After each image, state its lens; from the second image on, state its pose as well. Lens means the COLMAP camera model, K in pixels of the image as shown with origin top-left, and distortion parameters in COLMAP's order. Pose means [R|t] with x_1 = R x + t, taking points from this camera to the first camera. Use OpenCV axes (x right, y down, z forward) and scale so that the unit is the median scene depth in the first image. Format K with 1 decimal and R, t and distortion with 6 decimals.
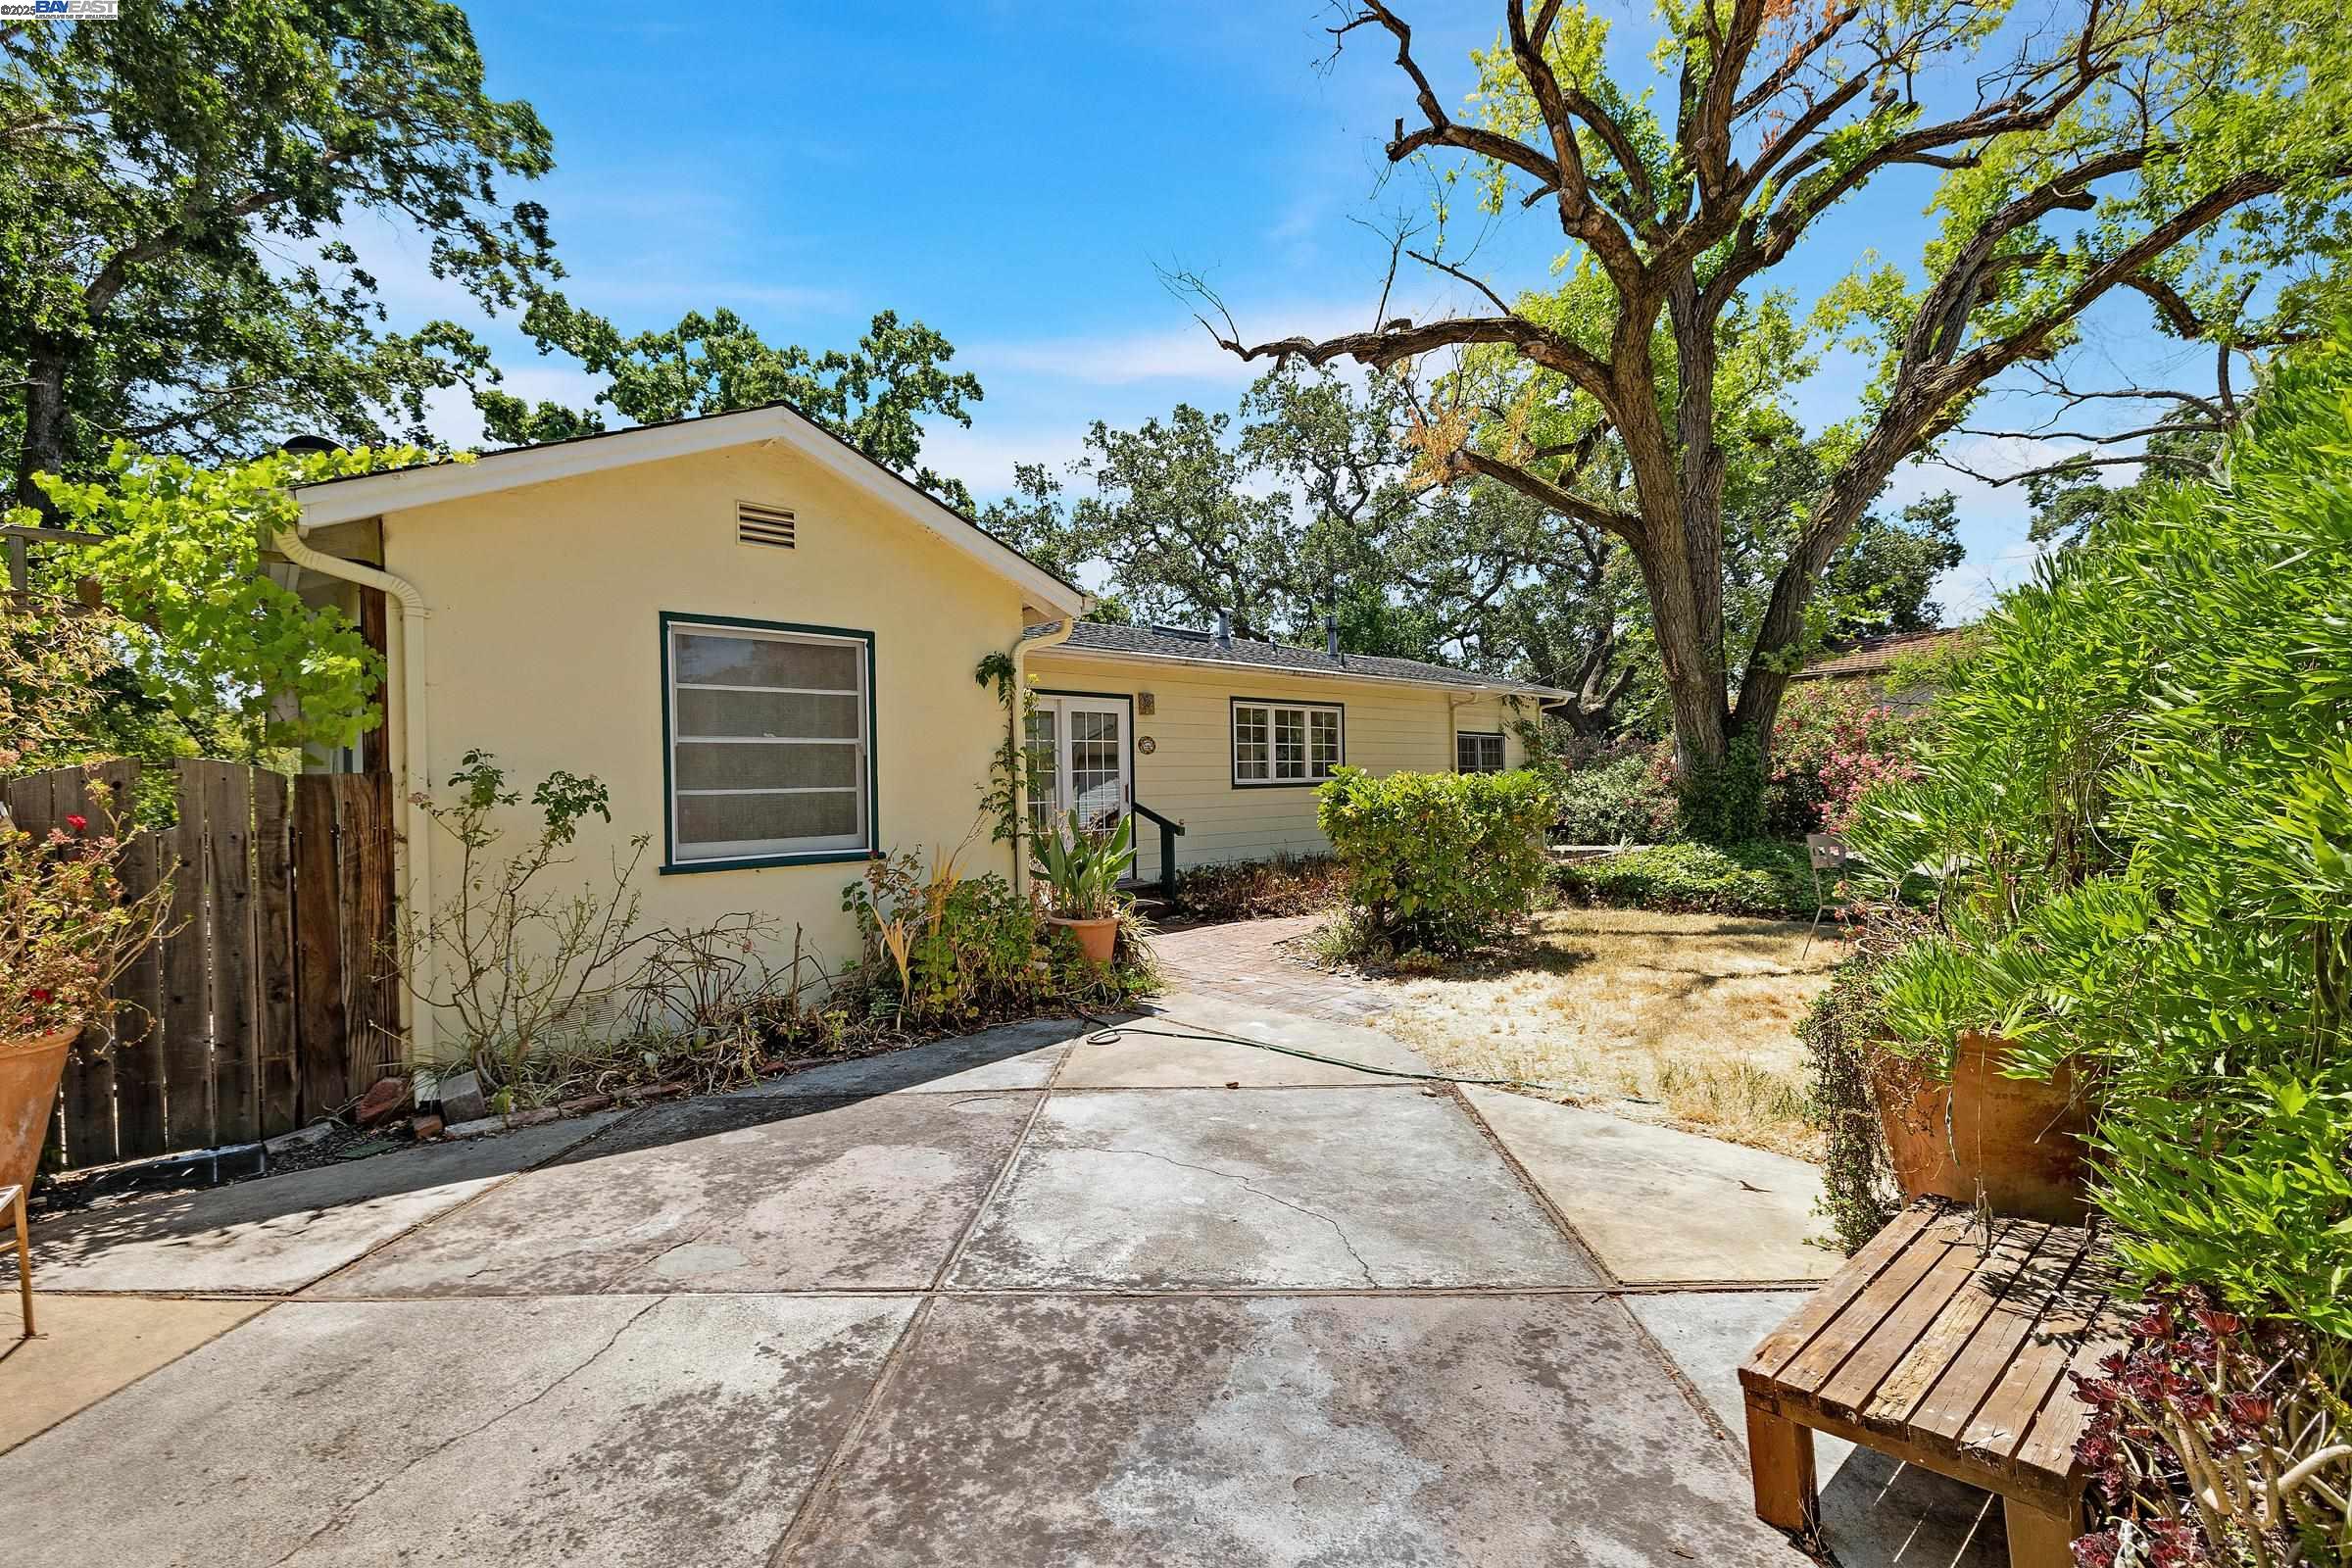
lens RADIAL K [[986.4, 0, 1174.9], [0, 986.4, 789.1], [0, 0, 1]] dist [0.000387, -0.000045]
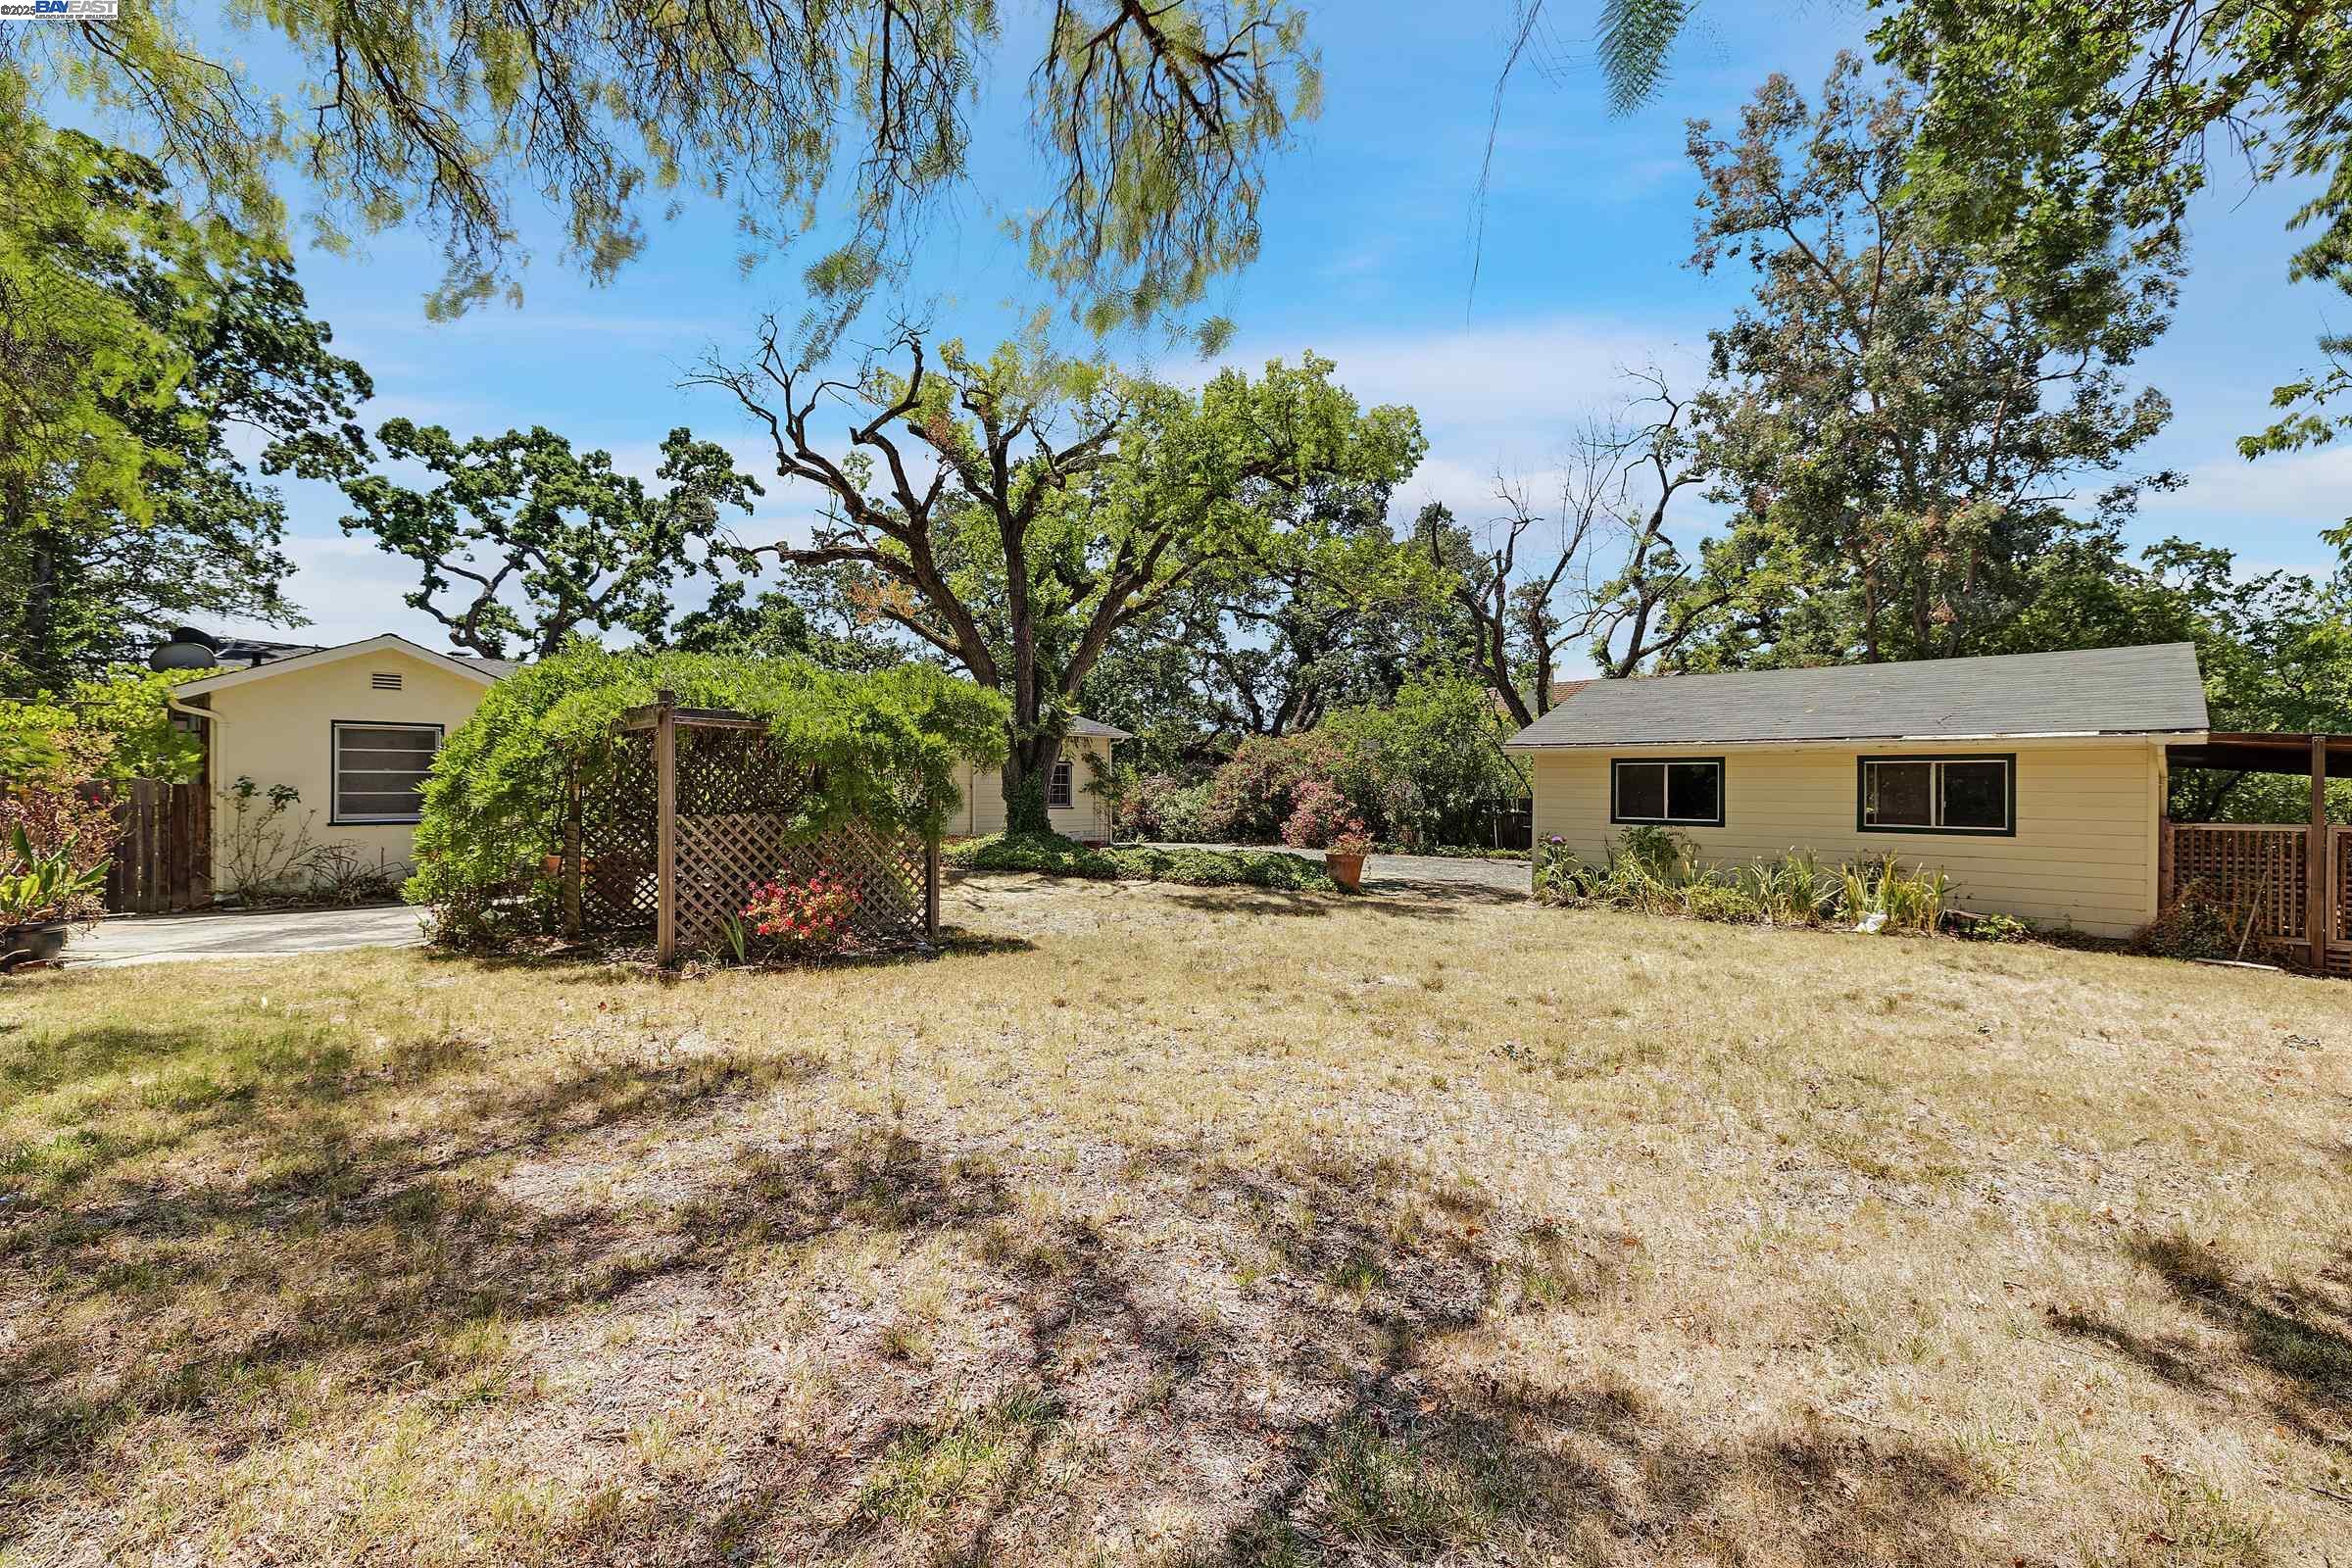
lens RADIAL K [[986.4, 0, 1178.1], [0, 986.4, 779.6], [0, 0, 1]] dist [0.000387, -0.000045]
pose [[0.997390, 0.001425, 0.072182, 1.375551], [0.001052, 0.999412, -0.034268, 0.054663], [-0.072188, 0.034255, 0.996803, -1.567623]]
